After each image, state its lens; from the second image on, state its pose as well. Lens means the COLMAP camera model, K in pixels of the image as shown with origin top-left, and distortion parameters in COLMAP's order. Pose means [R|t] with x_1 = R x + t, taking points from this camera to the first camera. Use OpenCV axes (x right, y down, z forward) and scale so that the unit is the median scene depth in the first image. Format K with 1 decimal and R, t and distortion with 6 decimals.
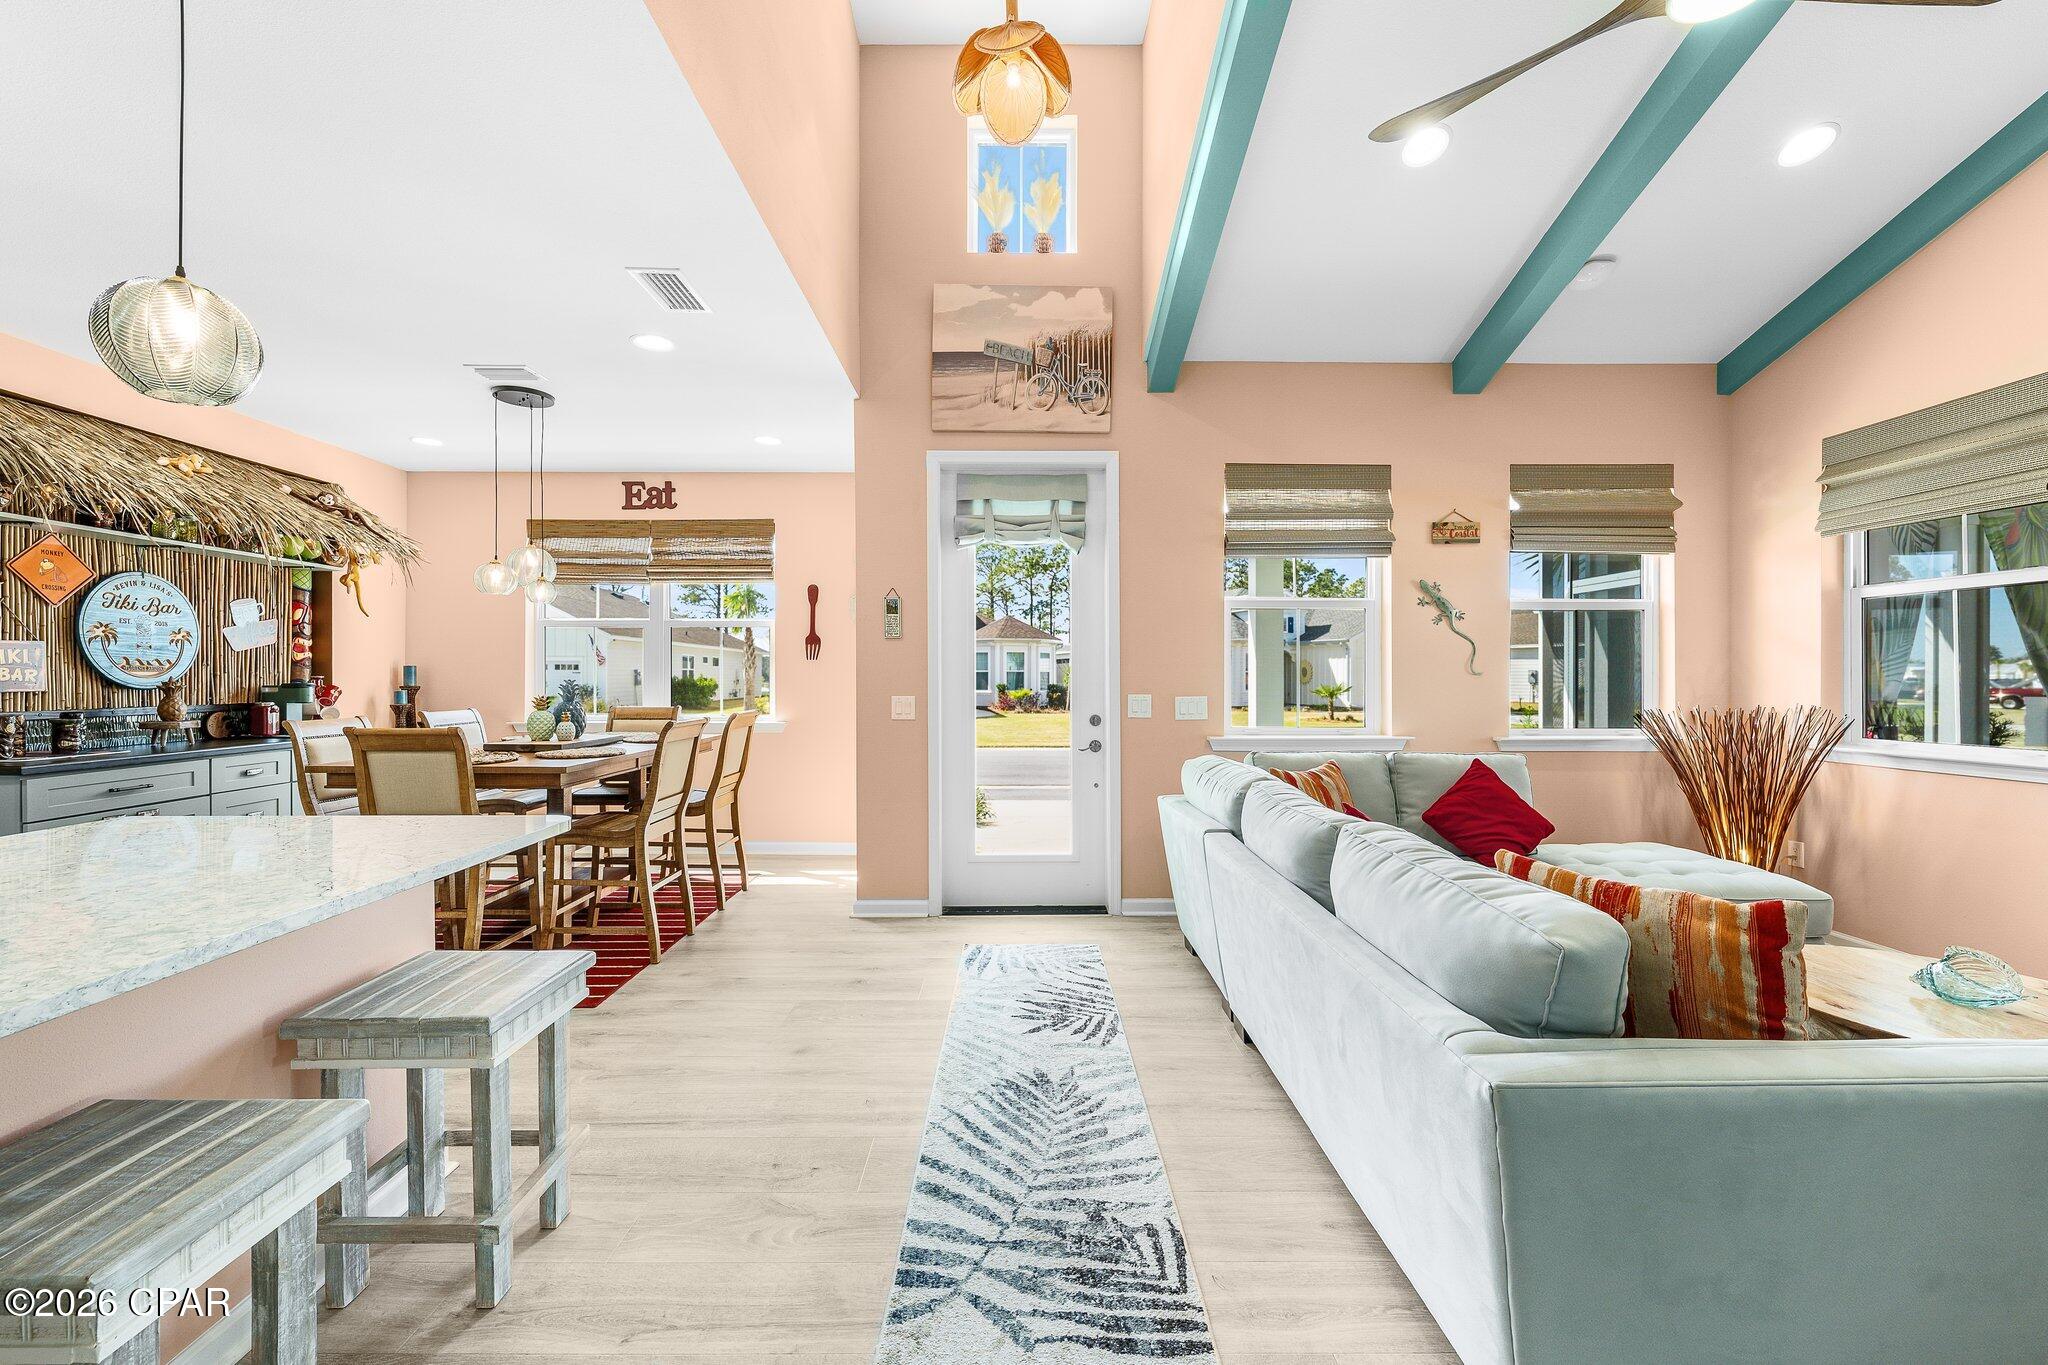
lens RADIAL K [[818.5, 0, 1011.4], [0, 818.5, 680.6], [0, 0, 1]] dist [0.011470, -0.001070]
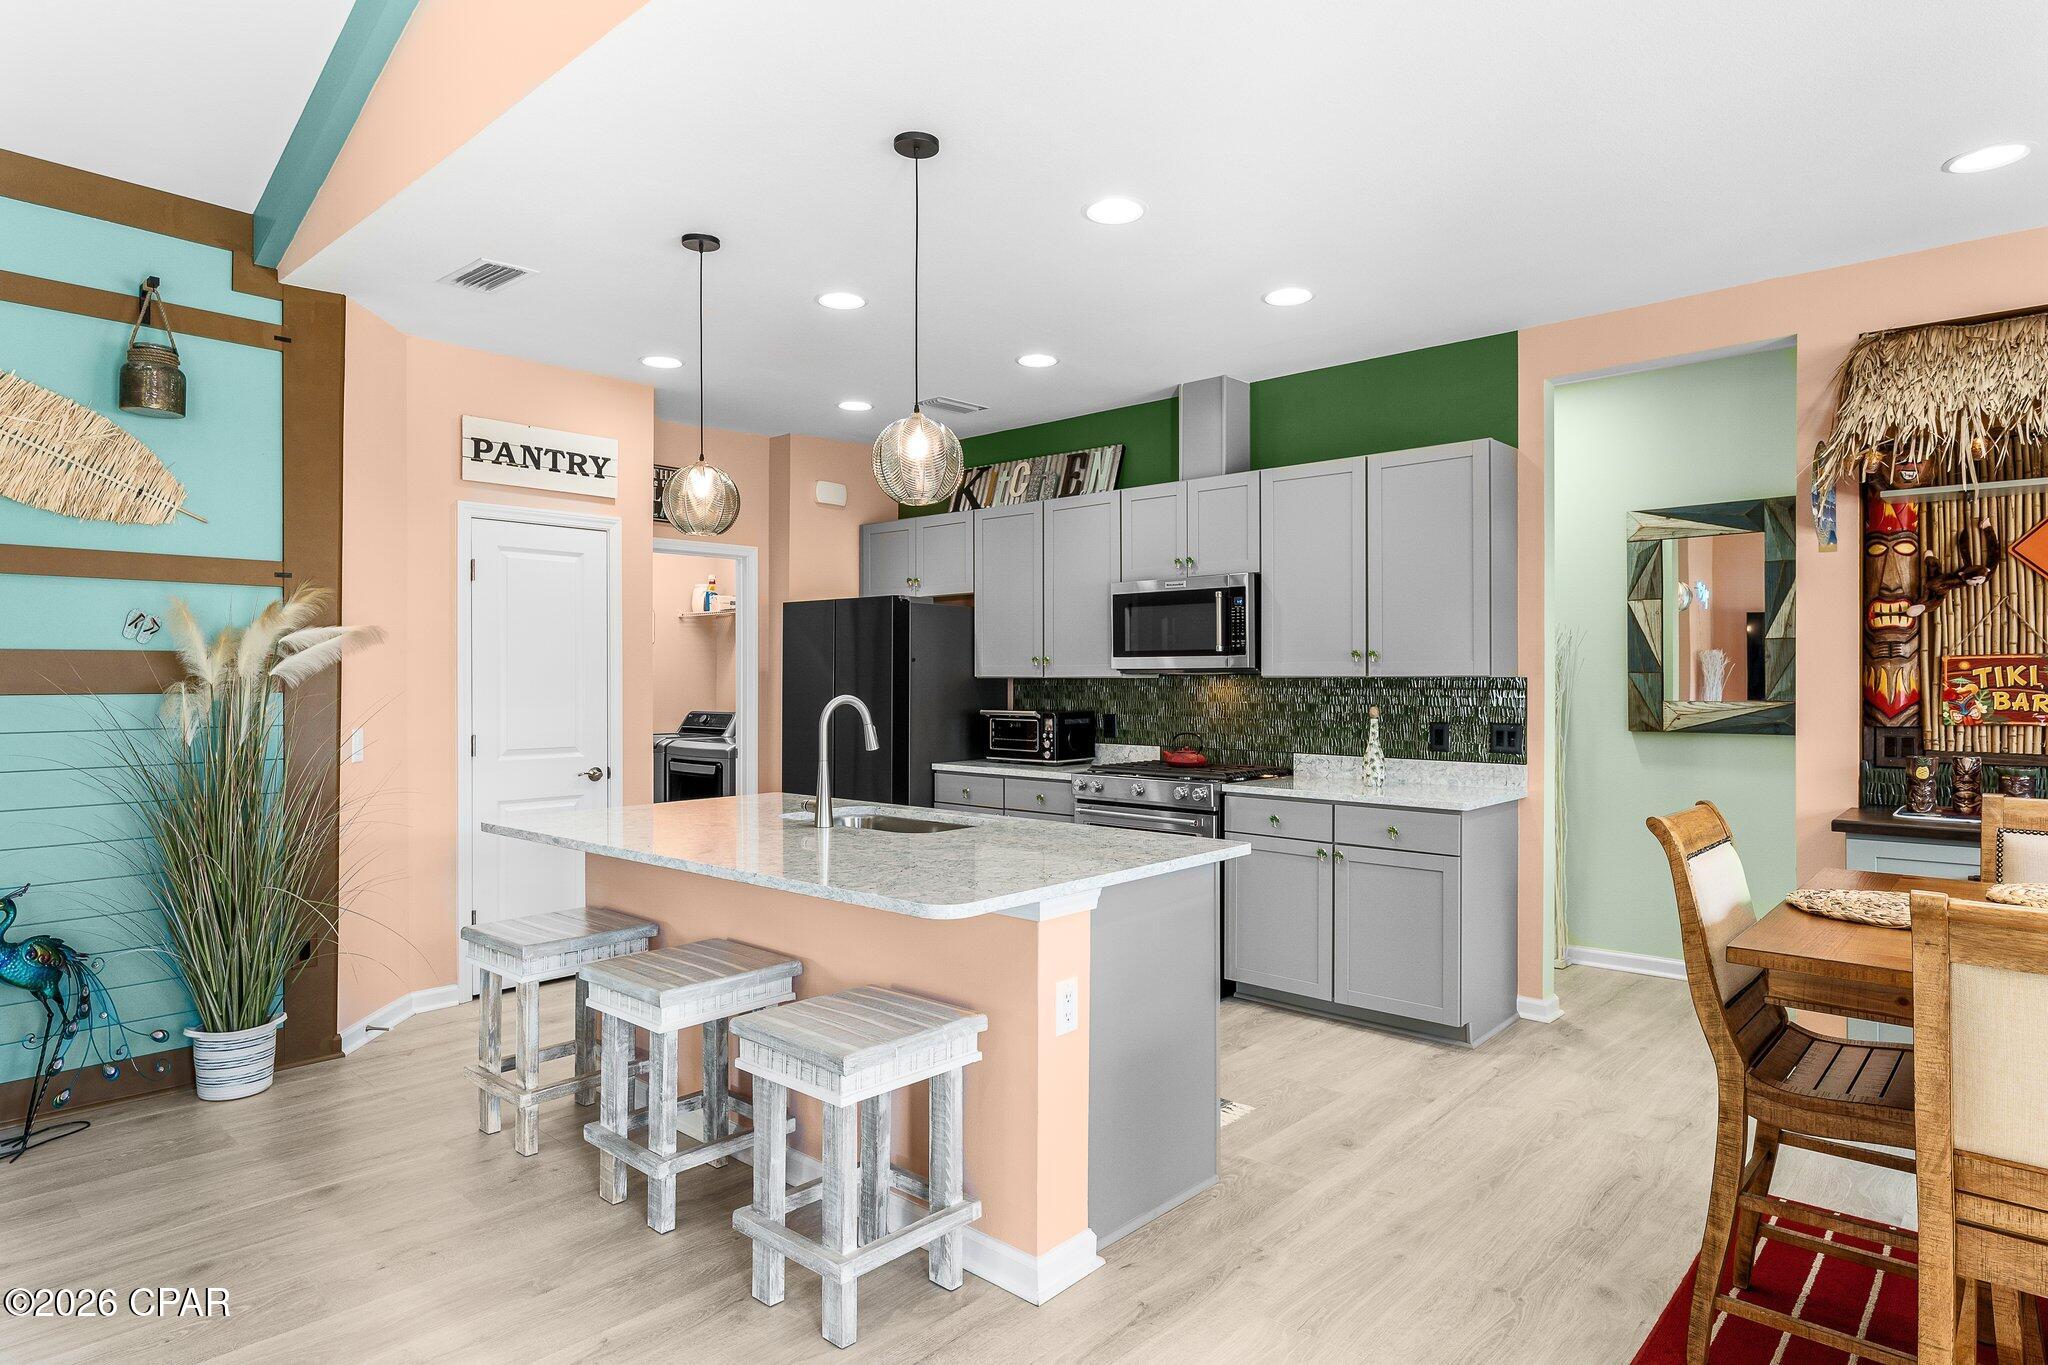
lens RADIAL K [[1151.9, 0, 1010.9], [0, 1151.9, 676.4], [0, 0, 1]] dist [0.003385, 0.000302]
pose [[-0.678178, -0.001003, -0.734897, 0.101294], [-0.004493, 0.999986, 0.002781, -0.024187], [0.734884, 0.005188, -0.678173, 0.886883]]
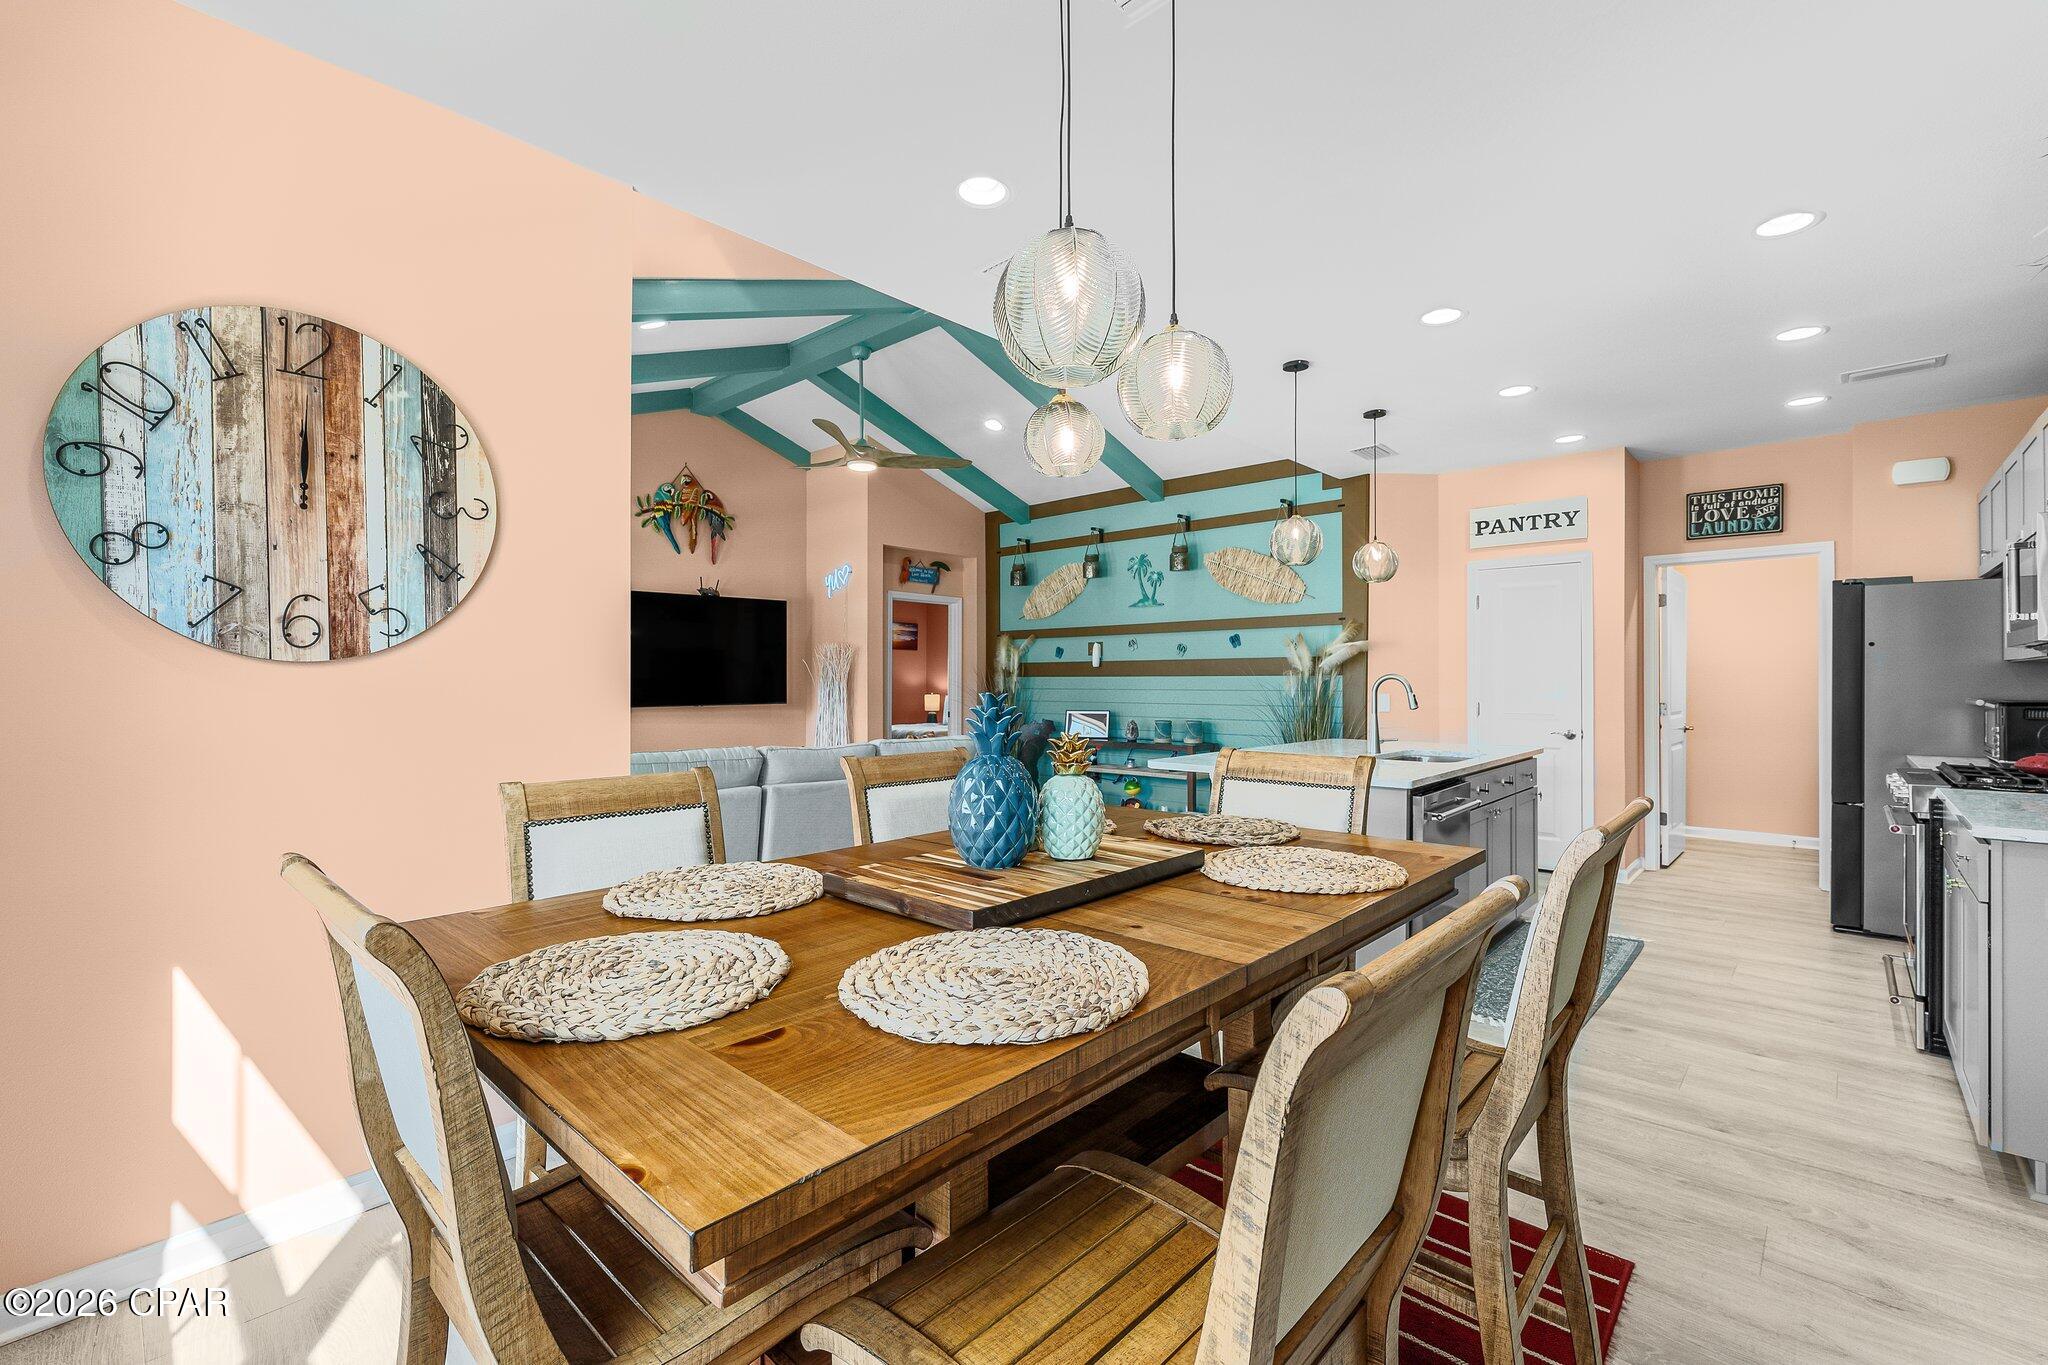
lens RADIAL K [[885.9, 0, 1015.3], [0, 885.9, 675.6], [0, 0, 1]] dist [0.001133, 0.000346]
pose [[-0.724641, 0.002086, 0.689123, -0.821753], [0.005142, 0.999984, 0.002379, -0.011268], [-0.689107, 0.005268, -0.724640, 1.286077]]
